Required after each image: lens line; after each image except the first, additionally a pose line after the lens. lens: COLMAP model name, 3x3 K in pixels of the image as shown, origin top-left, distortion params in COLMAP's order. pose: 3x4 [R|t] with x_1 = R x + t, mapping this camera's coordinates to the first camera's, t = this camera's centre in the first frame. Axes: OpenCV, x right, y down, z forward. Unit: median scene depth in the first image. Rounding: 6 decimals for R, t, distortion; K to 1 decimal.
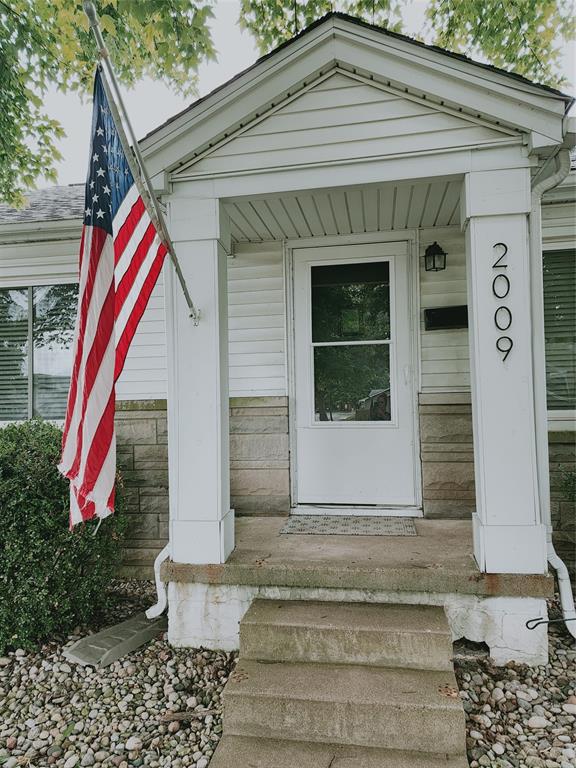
lens RADIAL K [[540.0, 0, 286.2], [0, 540.0, 383.0], [0, 0, 1]] dist [0.097604, -0.098851]
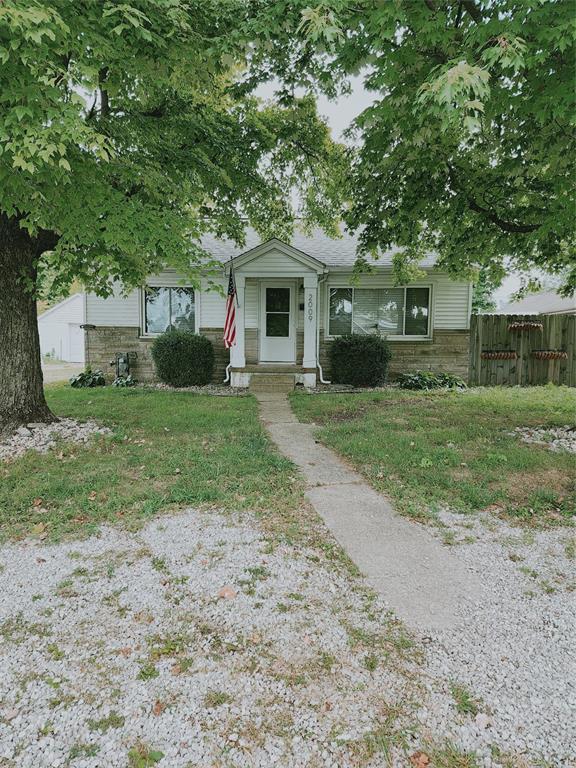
lens RADIAL K [[540.0, 0, 287.9], [0, 540.0, 386.2], [0, 0, 1]] dist [0.097604, -0.098851]
pose [[0.992550, 0.023456, 0.119560, -0.268046], [-0.037630, 0.992335, 0.117712, -0.027941], [-0.115882, -0.121334, 0.985824, -3.049774]]
